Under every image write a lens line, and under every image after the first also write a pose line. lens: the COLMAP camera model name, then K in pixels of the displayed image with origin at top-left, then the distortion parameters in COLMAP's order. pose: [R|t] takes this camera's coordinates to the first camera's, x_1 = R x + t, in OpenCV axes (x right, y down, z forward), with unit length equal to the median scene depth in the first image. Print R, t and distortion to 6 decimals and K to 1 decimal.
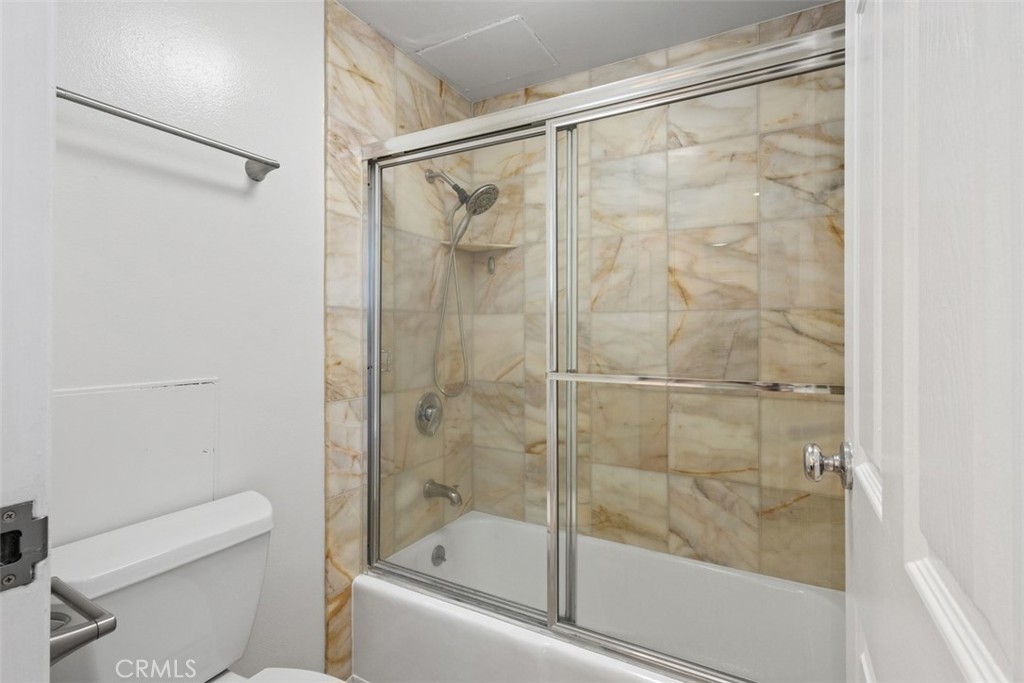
lens RADIAL K [[479.6, 0, 502.0], [0, 479.6, 335.2], [0, 0, 1]] dist [0.003765, 0.000213]
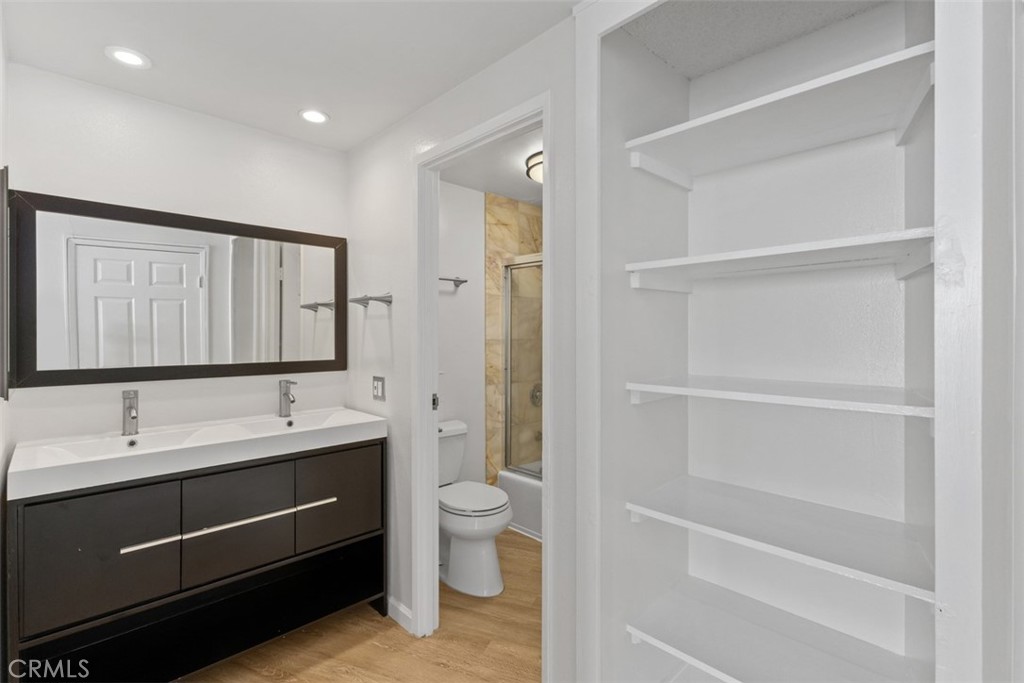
lens RADIAL K [[479.6, 0, 504.1], [0, 479.6, 340.7], [0, 0, 1]] dist [0.003765, 0.000213]
pose [[0.959642, -0.003538, -0.281204, 0.288318], [0.003369, 0.999994, -0.001084, -0.050436], [0.281206, 0.000093, 0.959647, -0.950438]]
